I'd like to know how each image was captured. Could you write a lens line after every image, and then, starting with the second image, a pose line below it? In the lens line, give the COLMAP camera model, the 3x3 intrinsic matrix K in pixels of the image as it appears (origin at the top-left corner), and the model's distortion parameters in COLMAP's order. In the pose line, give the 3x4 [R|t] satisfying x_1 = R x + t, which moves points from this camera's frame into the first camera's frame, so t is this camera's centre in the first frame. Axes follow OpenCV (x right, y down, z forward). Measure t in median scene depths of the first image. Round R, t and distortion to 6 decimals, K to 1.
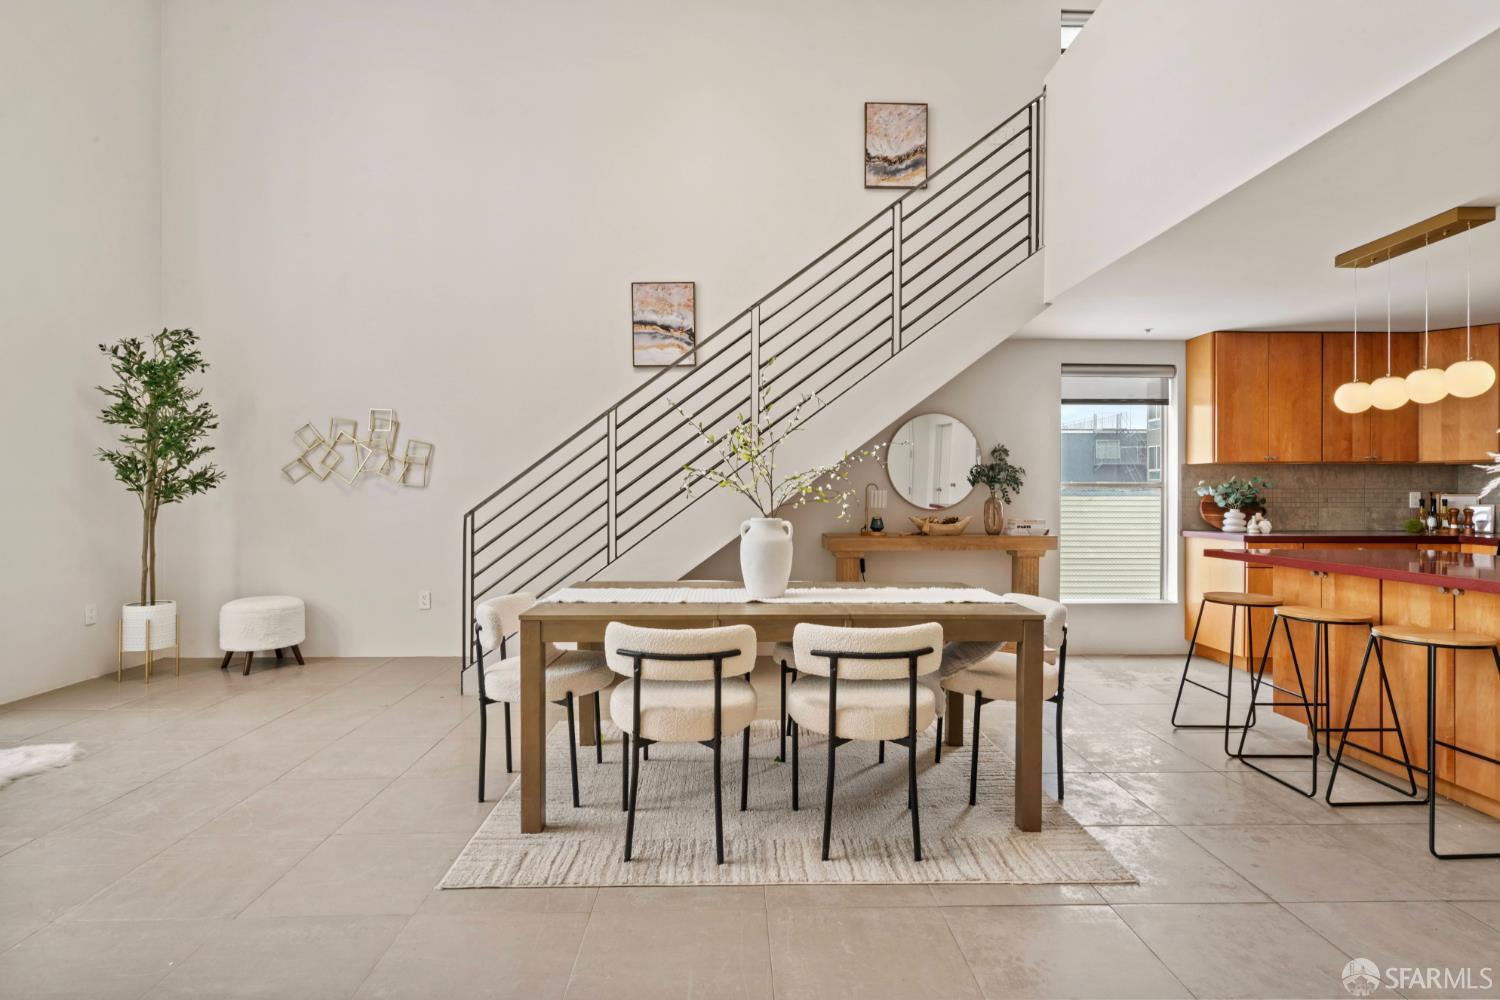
lens RADIAL K [[730.9, 0, 747.2], [0, 730.9, 498.8], [0, 0, 1]] dist [-0.002821, 0.001337]
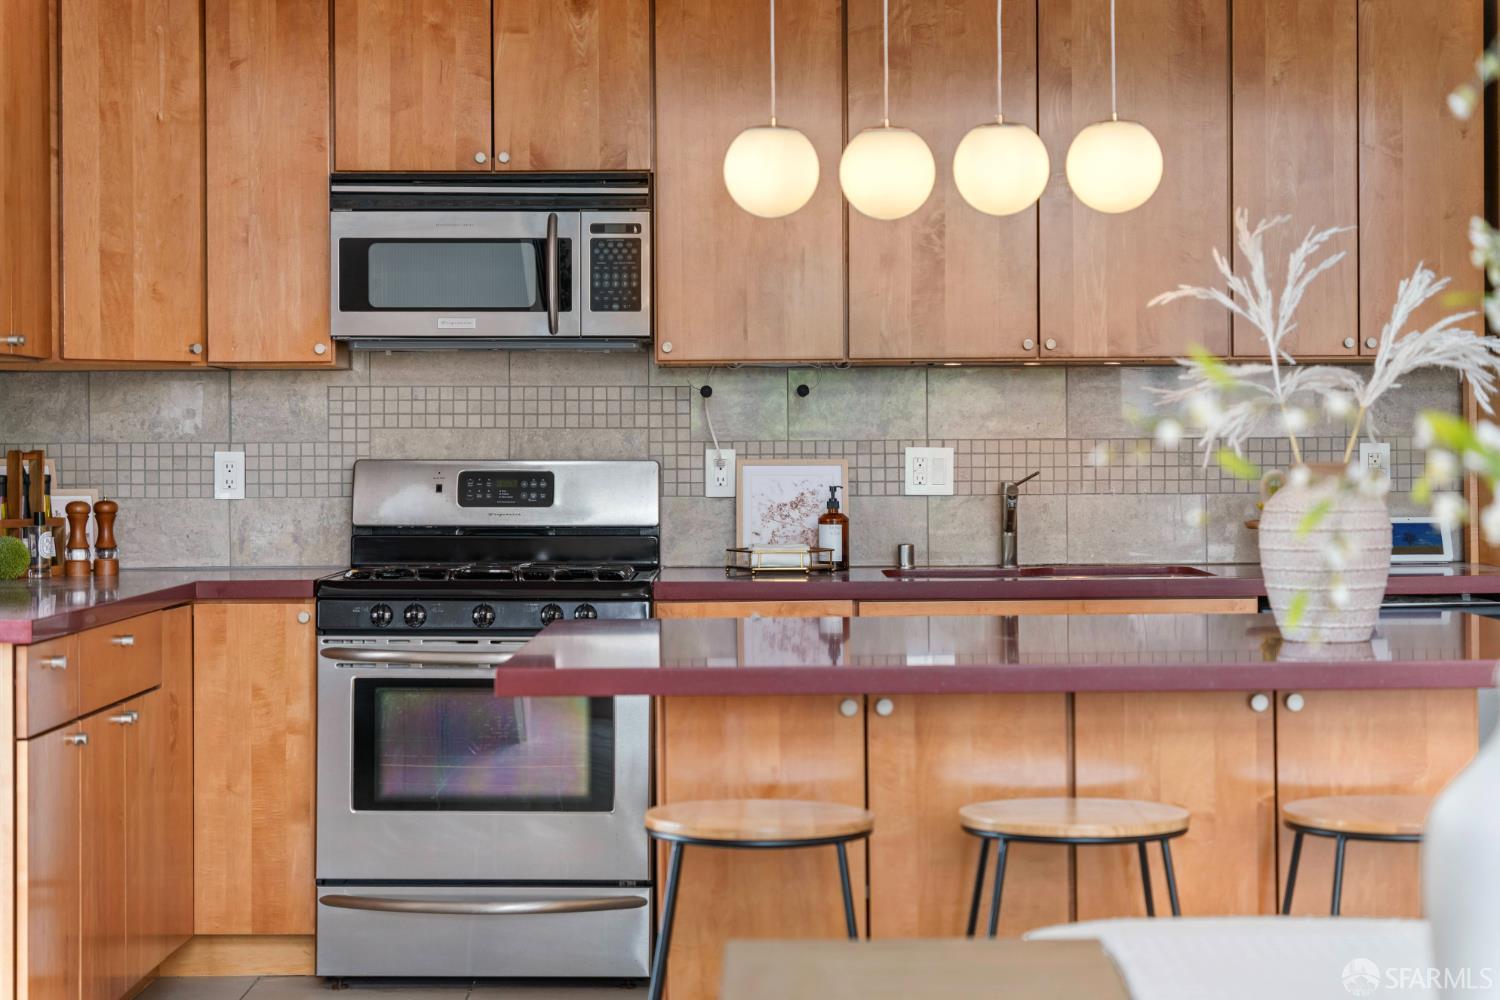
lens RADIAL K [[2728.0, 0, 773.4], [0, 2728.0, 435.1], [0, 0, 1]] dist [0.005836, 0.000000]
pose [[0.013180, 0.003728, 0.999906, -0.279141], [0.012338, 0.999916, -0.003891, -0.008787], [-0.999837, 0.012389, 0.013133, 0.667232]]
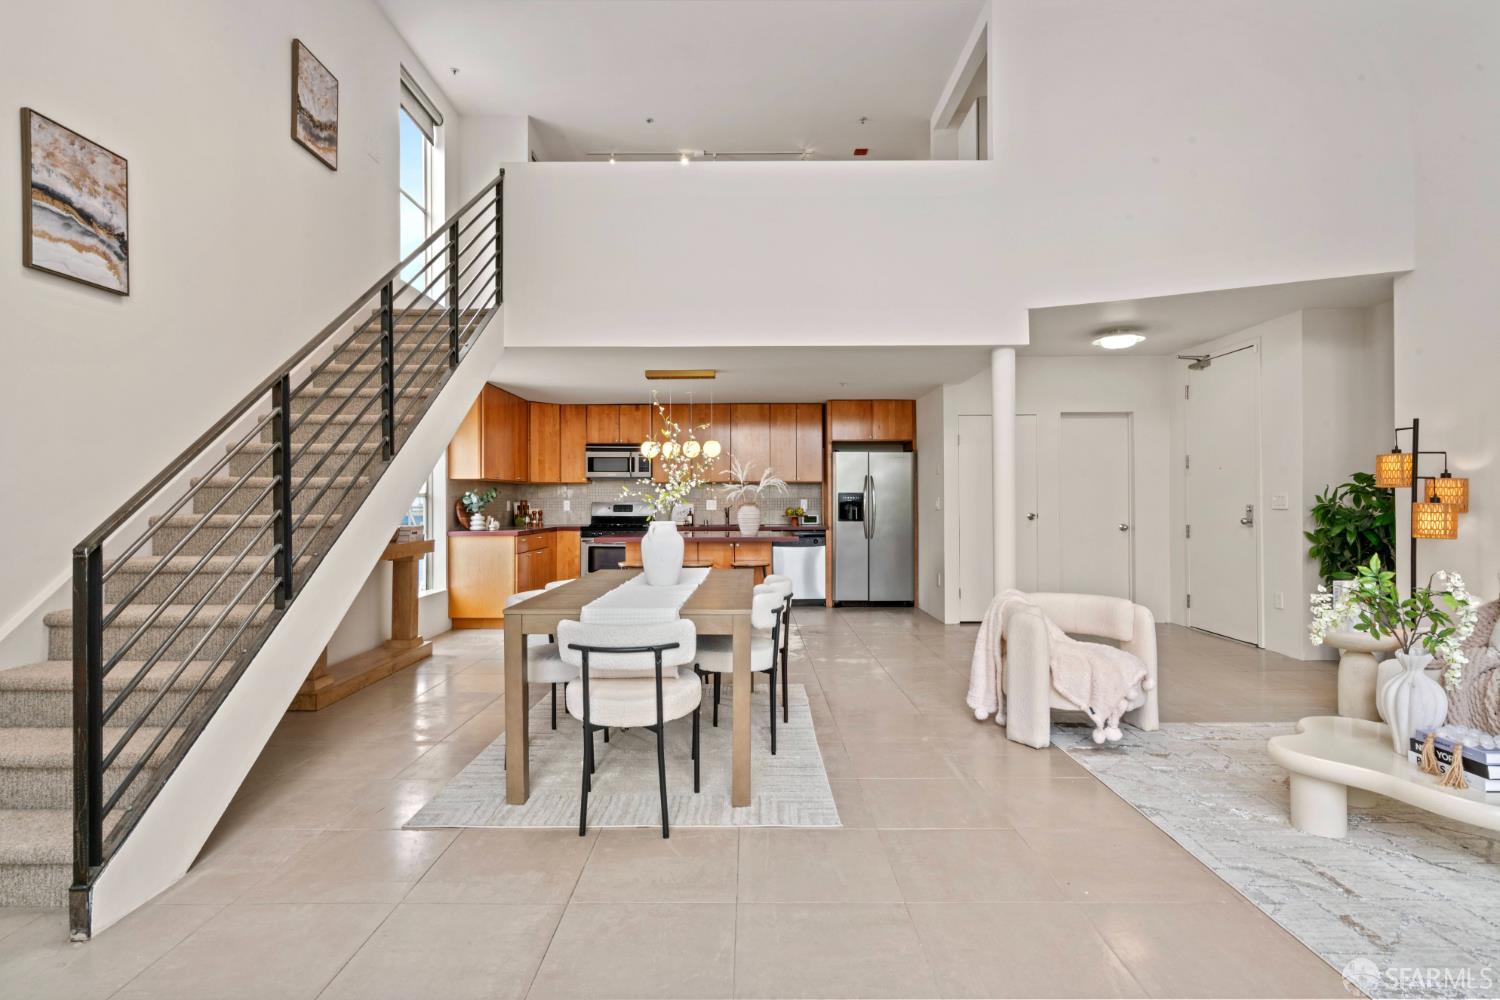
lens RADIAL K [[757.9, 0, 749.6], [0, 757.9, 496.1], [0, 0, 1]] dist [-0.003369, 0.005953]
pose [[0.023563, 0.006657, 0.999700, -0.724399], [0.009634, 0.999930, -0.006885, -0.003396], [-0.999676, 0.009794, 0.023498, 0.478651]]
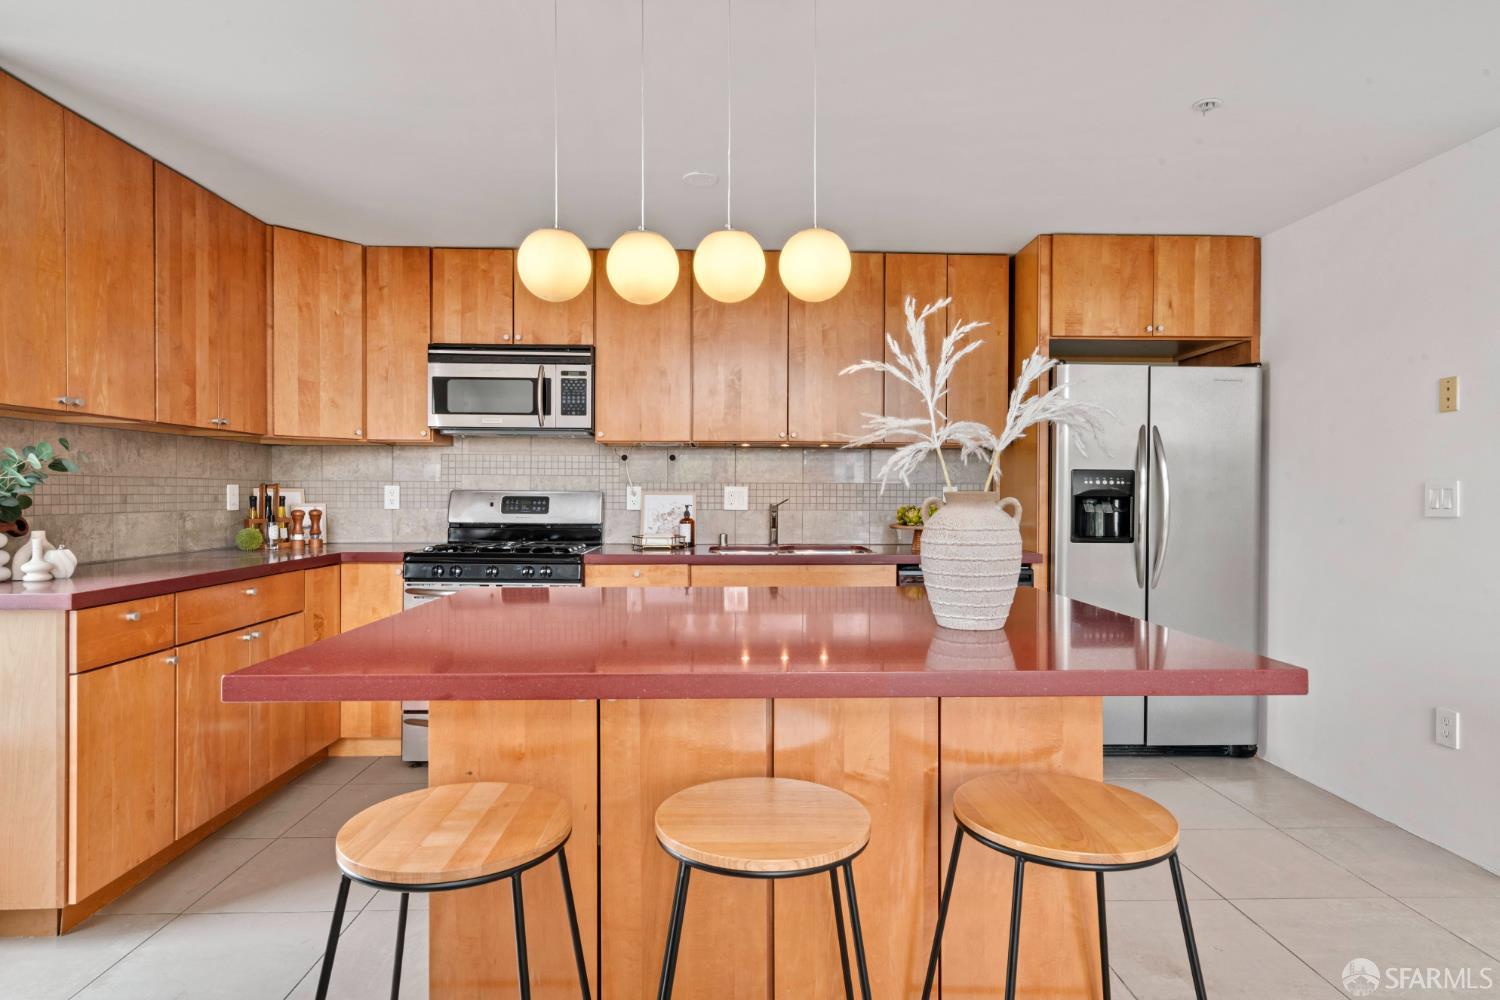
lens RADIAL K [[815.3, 0, 756.4], [0, 815.3, 494.2], [0, 0, 1]] dist [-0.002902, -0.000377]
pose [[-0.015362, -0.003051, 0.999877, 0.230808], [0.003470, 0.999989, 0.003104, -0.001870], [-0.999876, 0.003517, -0.015351, 0.601319]]
